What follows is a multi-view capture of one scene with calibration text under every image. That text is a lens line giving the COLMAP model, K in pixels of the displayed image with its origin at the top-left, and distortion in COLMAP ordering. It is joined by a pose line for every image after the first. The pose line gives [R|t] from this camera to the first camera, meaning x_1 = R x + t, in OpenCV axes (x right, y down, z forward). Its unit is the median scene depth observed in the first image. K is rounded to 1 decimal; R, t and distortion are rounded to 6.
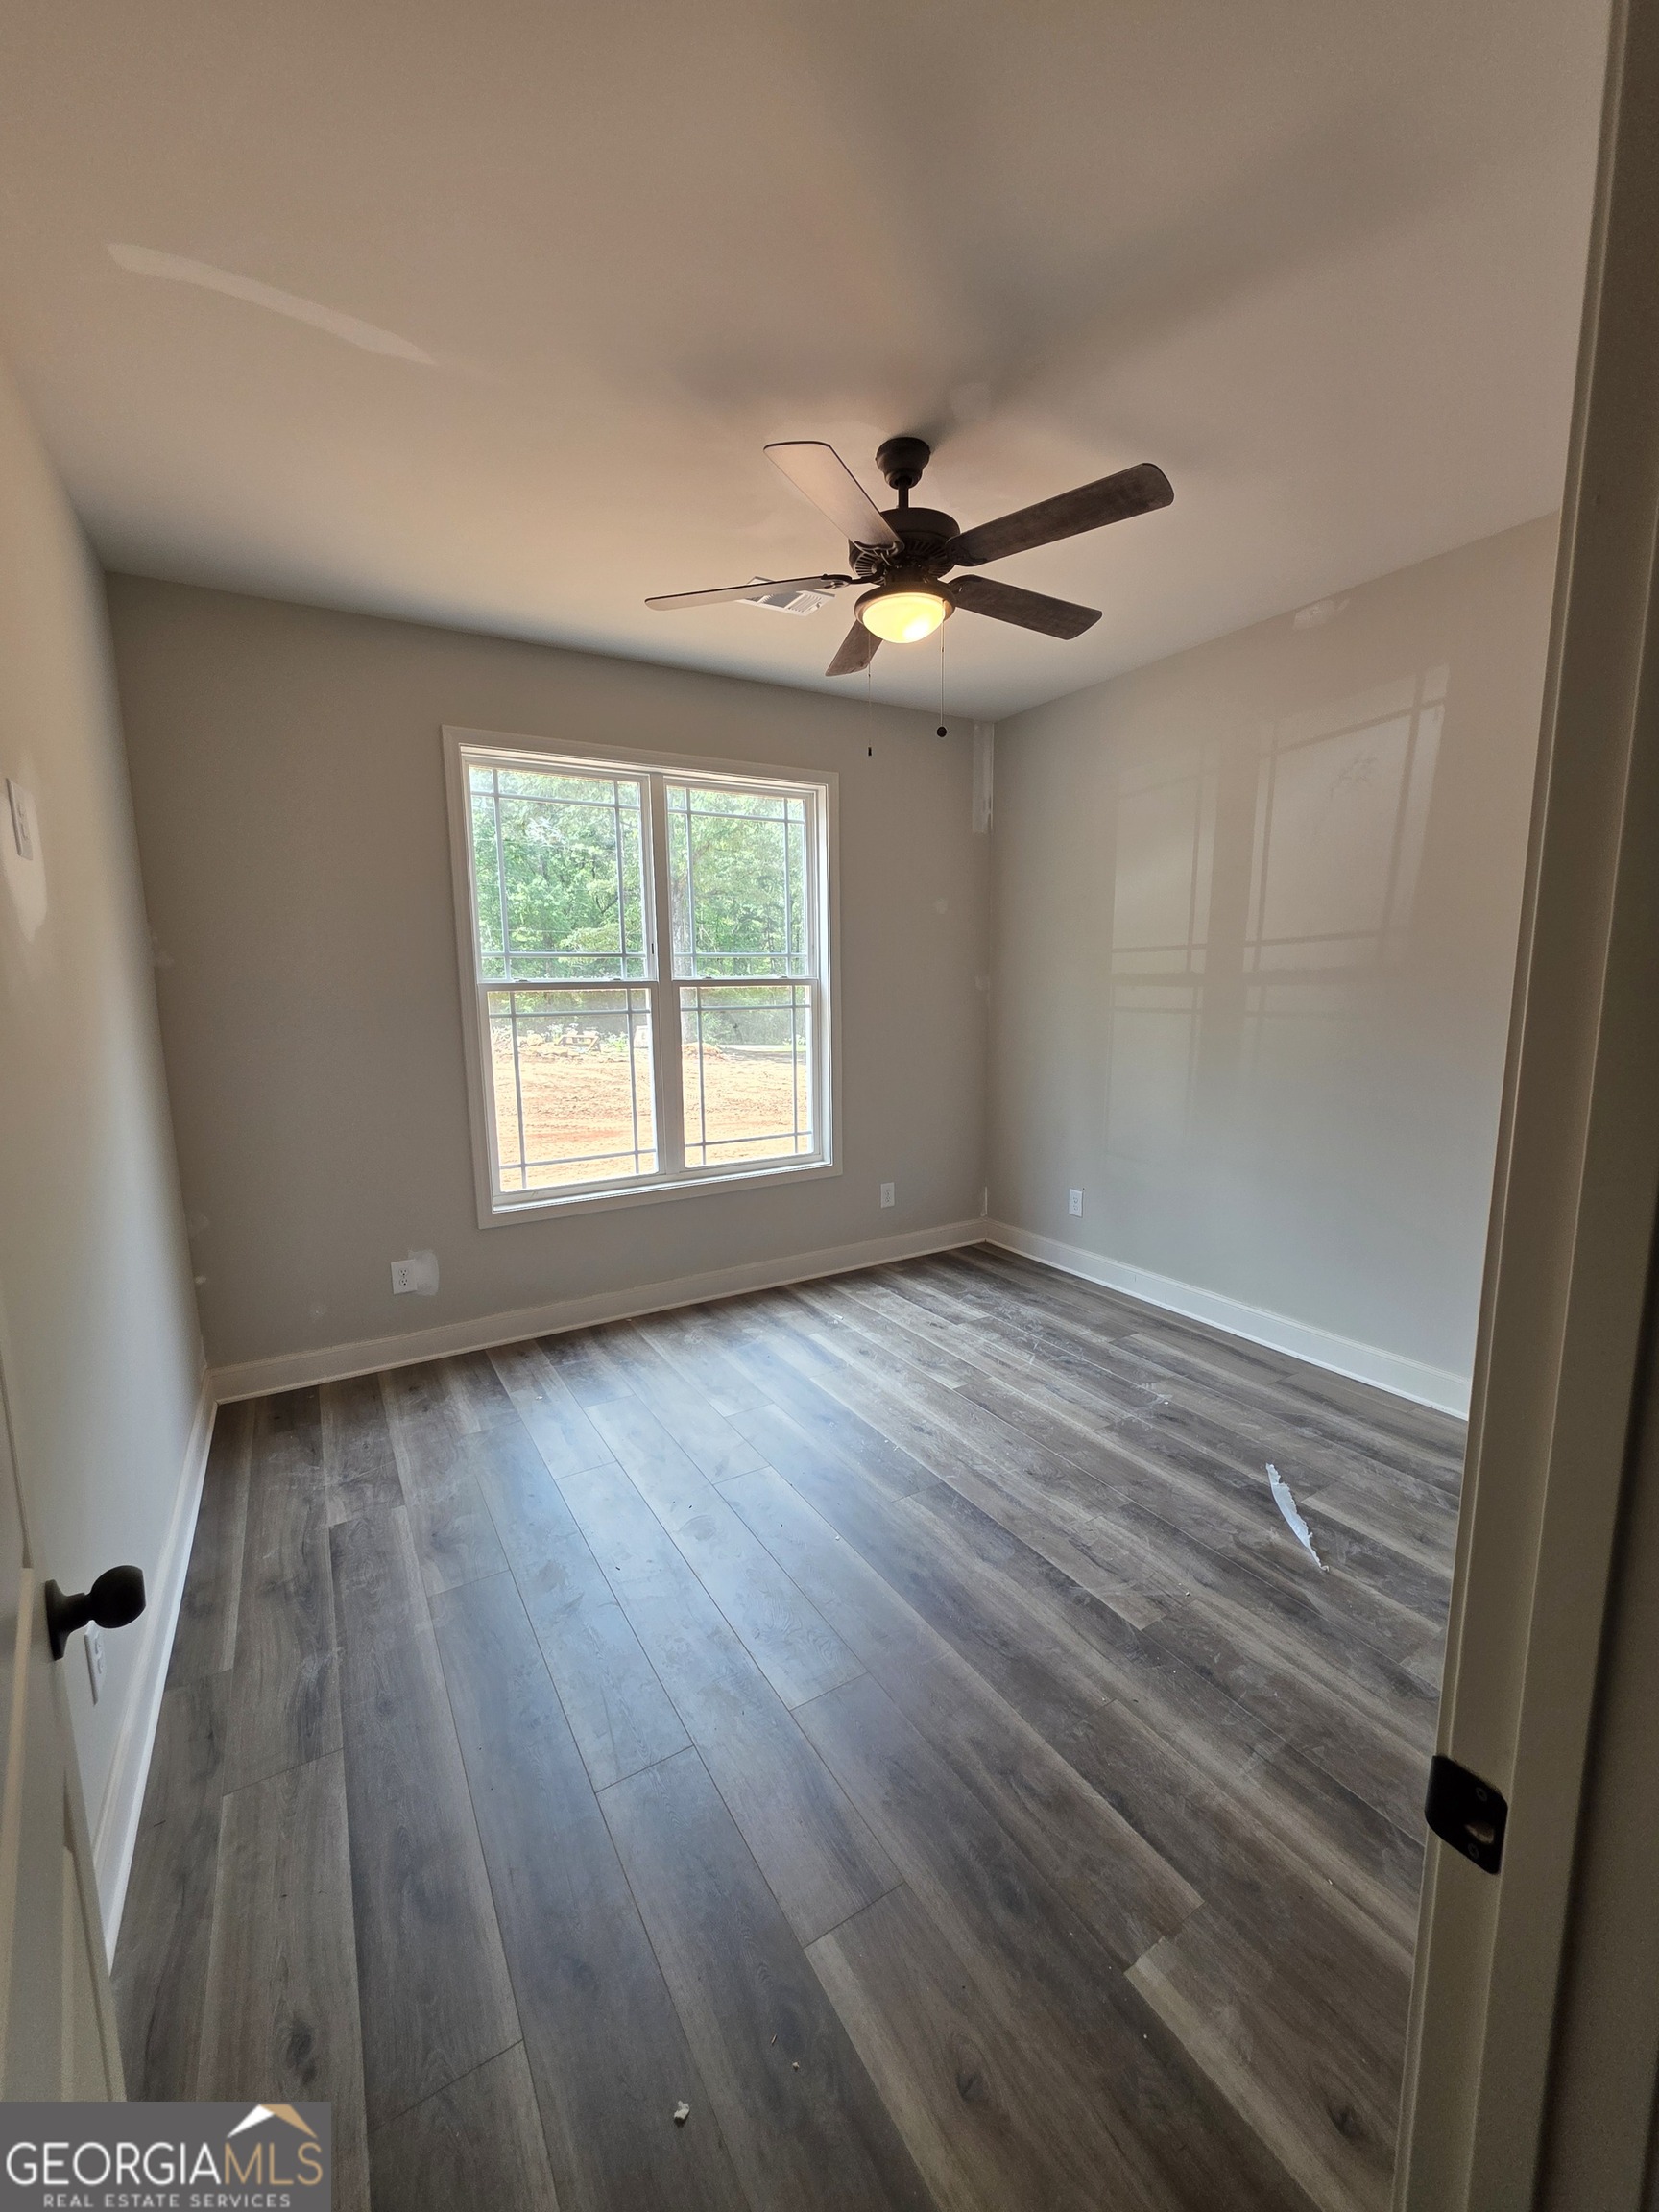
lens RADIAL K [[880.1, 0, 832.6], [0, 880.1, 1121.6], [0, 0, 1]] dist [0.000825, 0.000152]
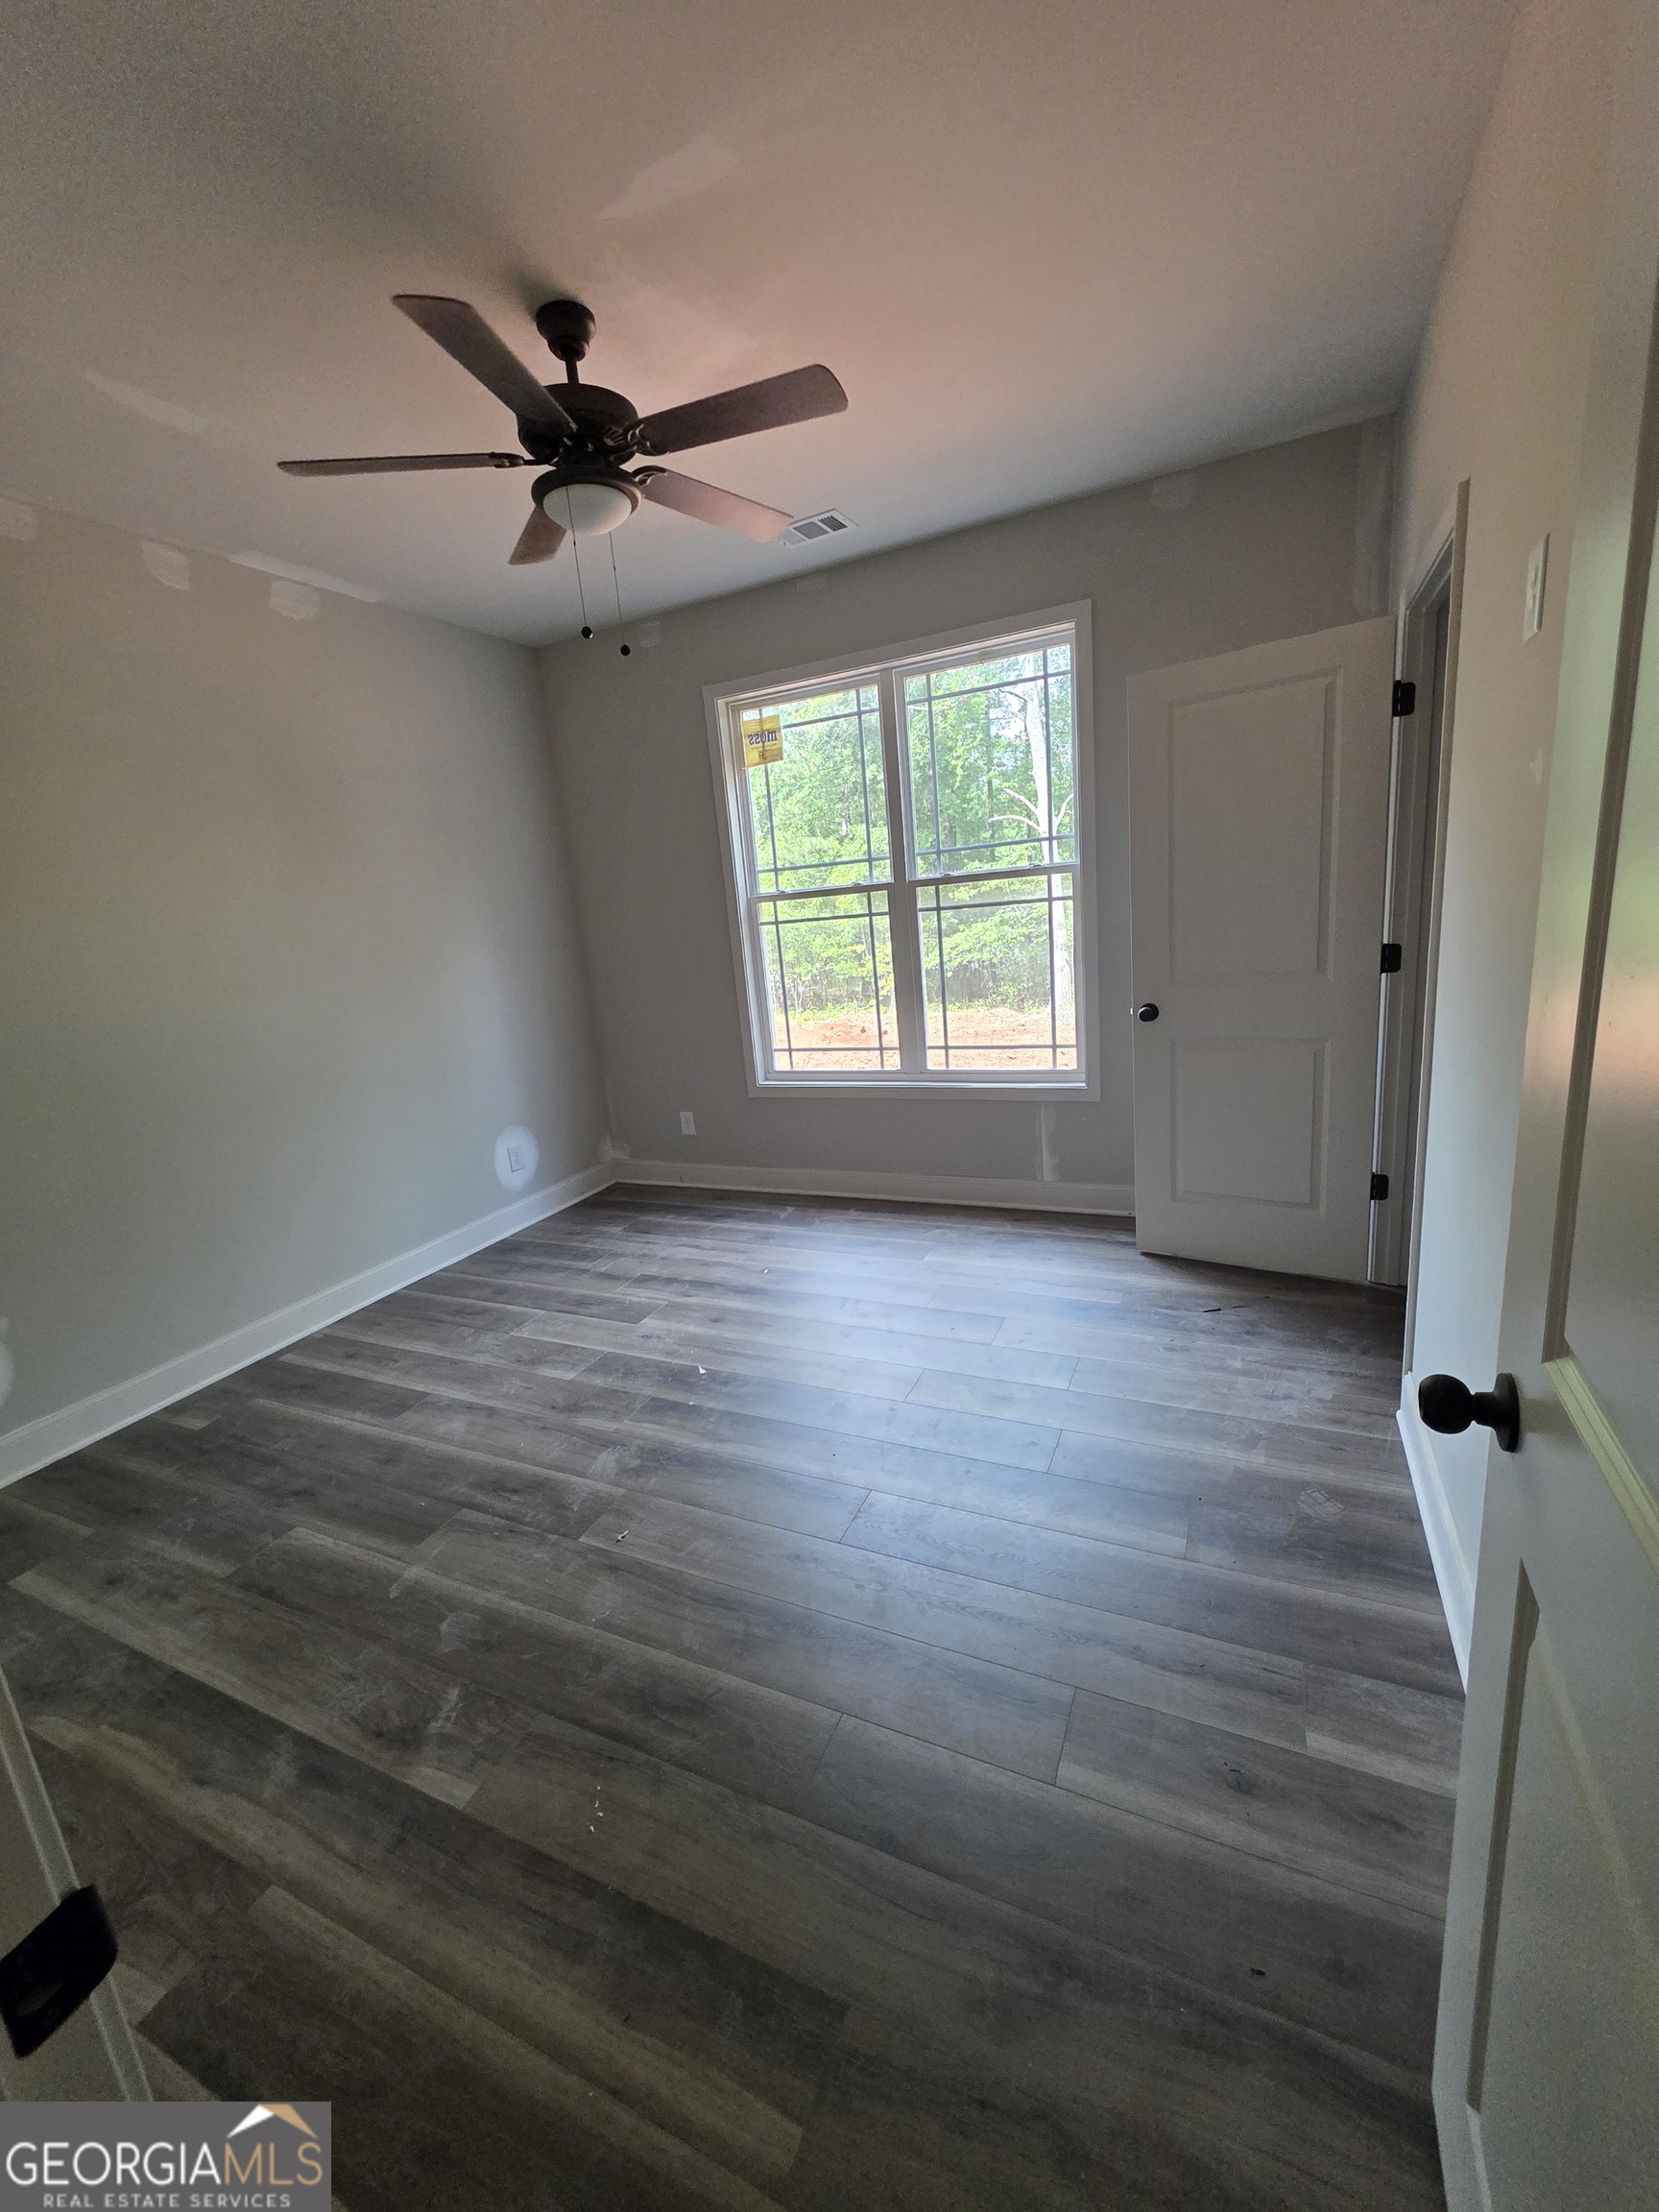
lens RADIAL K [[884.9, 0, 838.4], [0, 884.9, 1092.9], [0, 0, 1]] dist [-0.000113, -0.000019]
pose [[0.556000, 0.147484, -0.817993, 0.619891], [-0.041597, 0.987836, 0.149832, -0.068995], [0.830141, -0.049280, 0.555372, 0.360637]]
